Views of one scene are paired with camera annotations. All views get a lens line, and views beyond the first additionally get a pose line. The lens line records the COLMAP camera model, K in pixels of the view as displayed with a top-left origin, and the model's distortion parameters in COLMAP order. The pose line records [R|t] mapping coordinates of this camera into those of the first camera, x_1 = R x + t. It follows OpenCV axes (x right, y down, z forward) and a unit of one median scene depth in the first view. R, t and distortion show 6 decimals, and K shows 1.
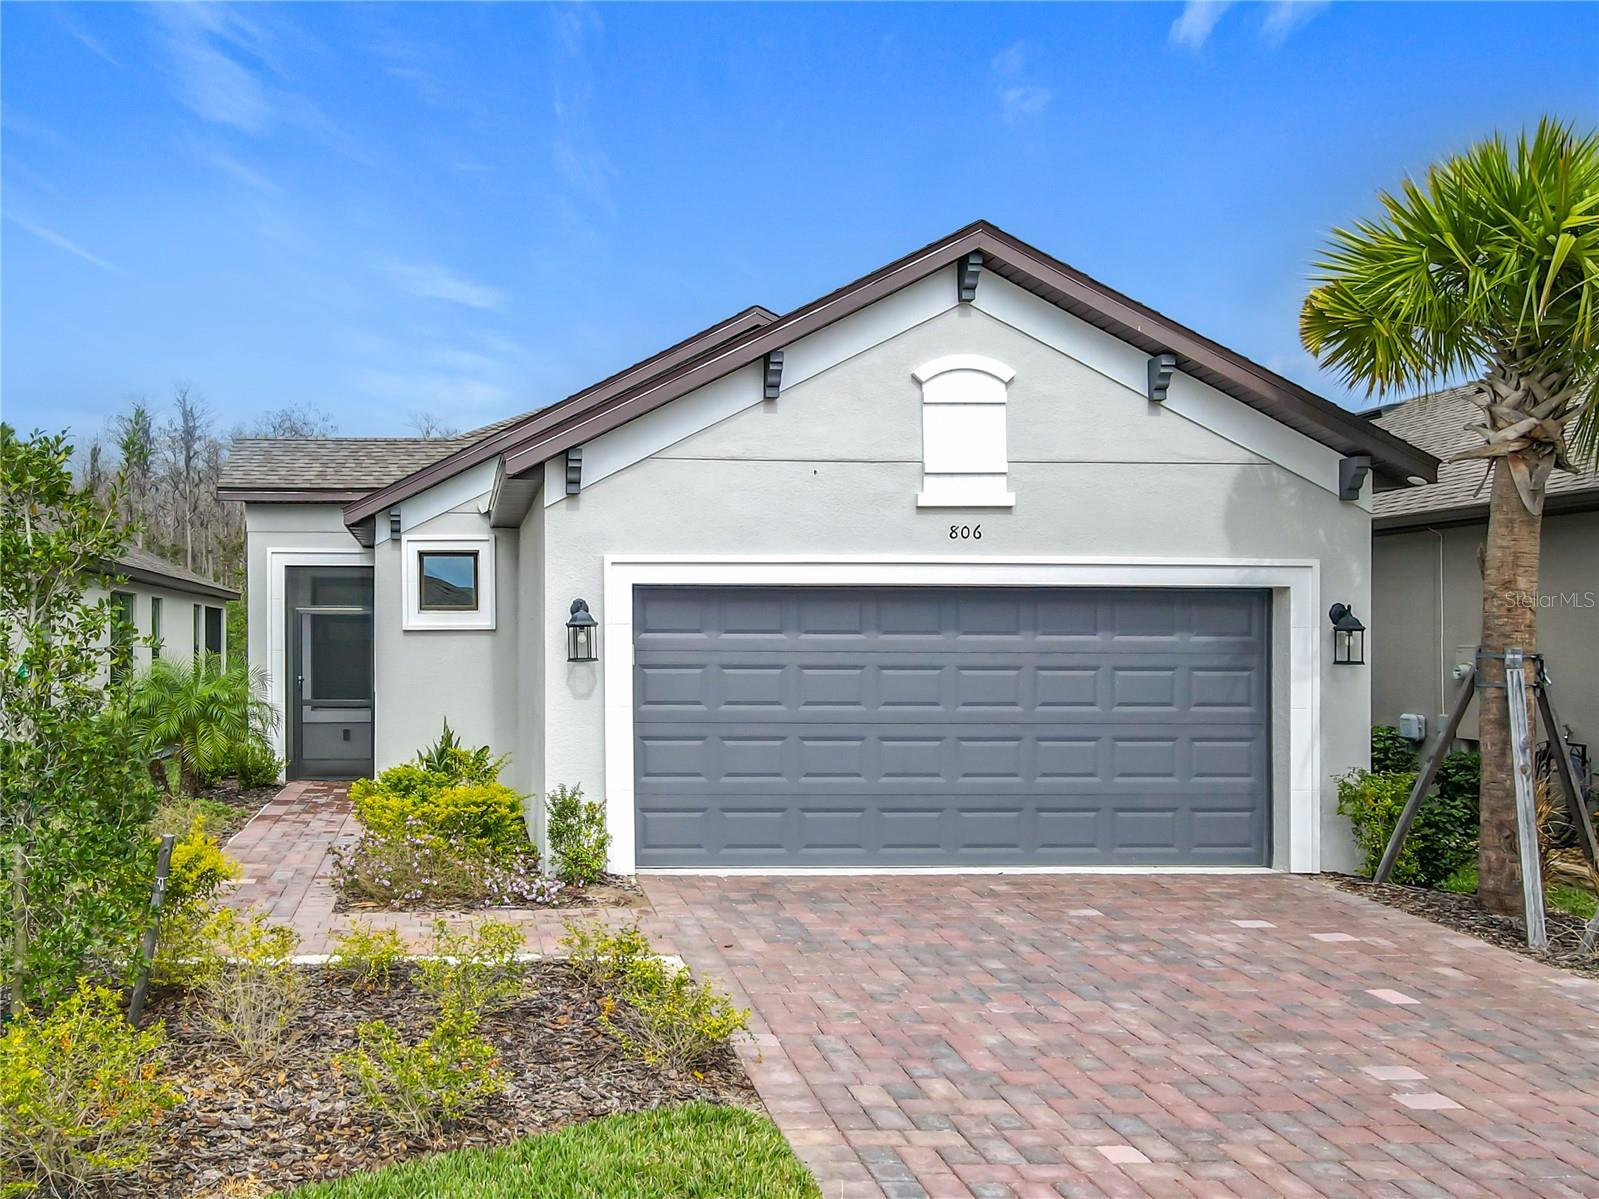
lens RADIAL K [[1559.3, 0, 475.3], [0, 1559.3, 604.8], [0, 0, 1]] dist [0.004681, 0.012304]
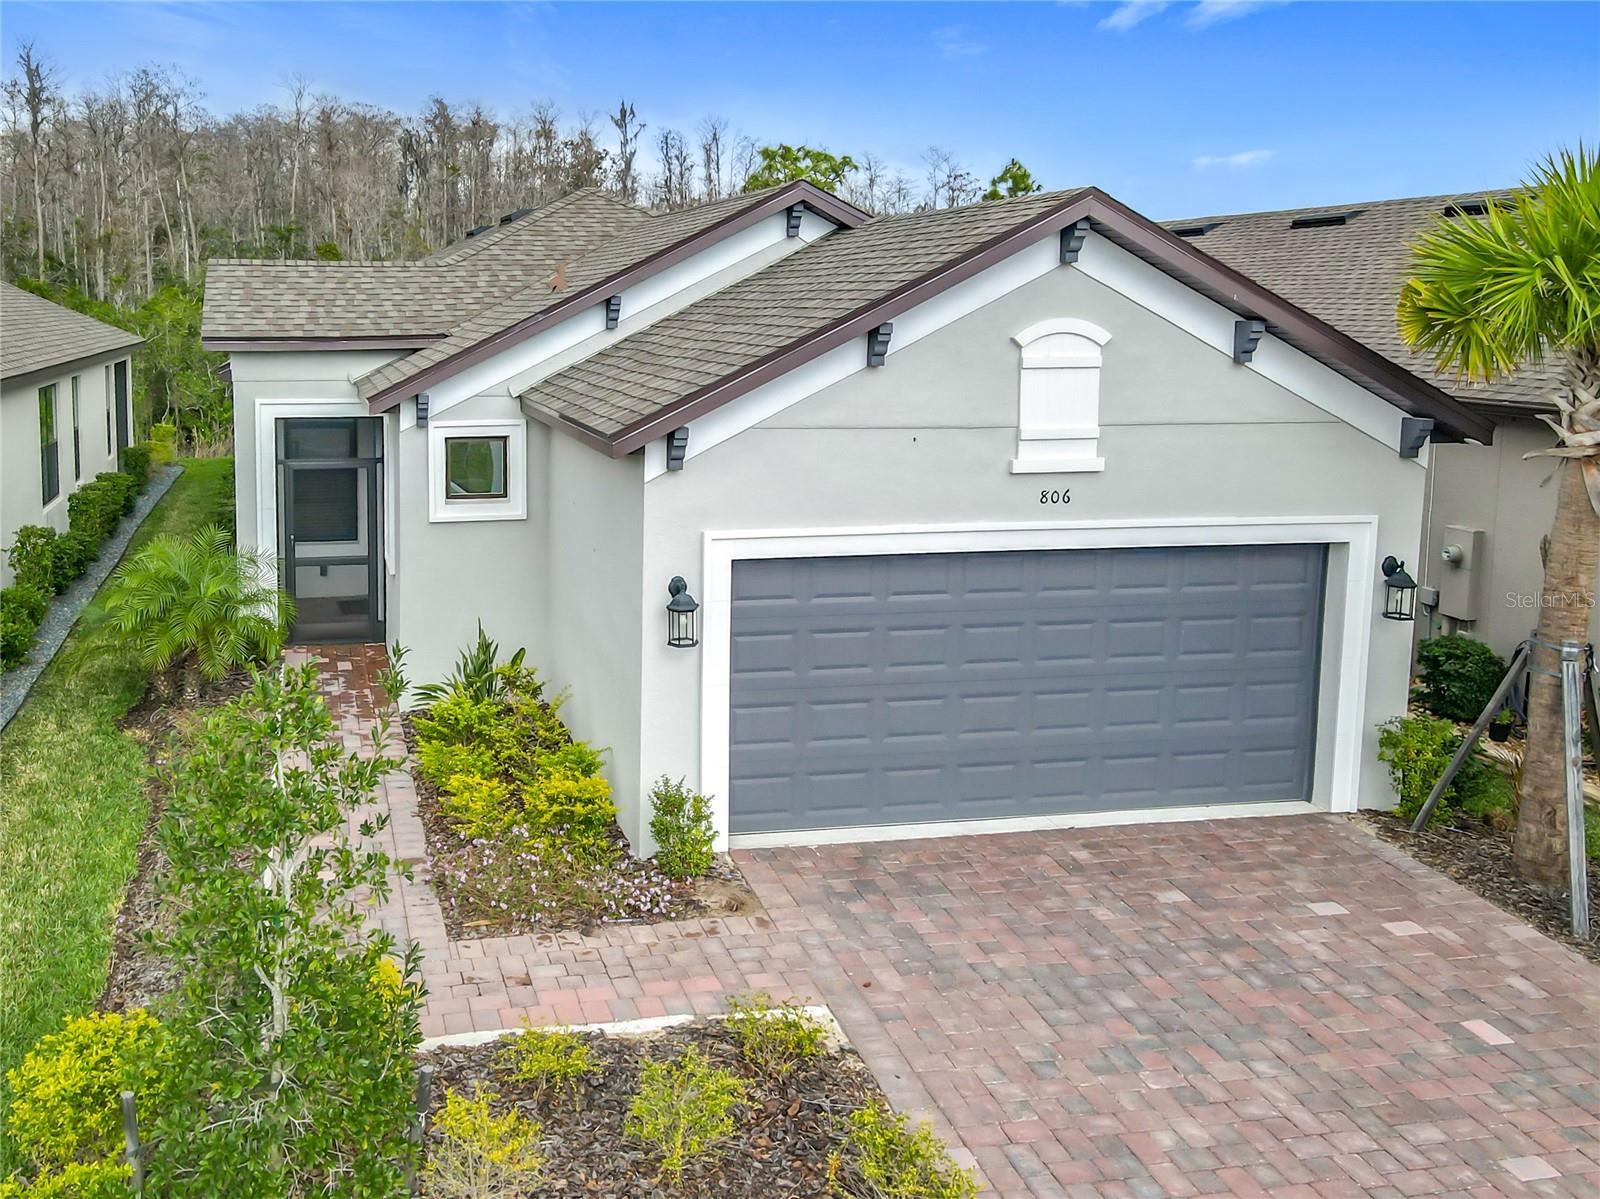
lens RADIAL K [[1632.5, 0, 575.1], [0, 1632.5, 476.7], [0, 0, 1]] dist [0.001695, 0.019846]
pose [[0.988631, -0.014429, 0.149668, -0.162182], [-0.007250, 0.989653, 0.143295, -0.233720], [-0.150187, -0.142751, 0.978298, 0.036752]]
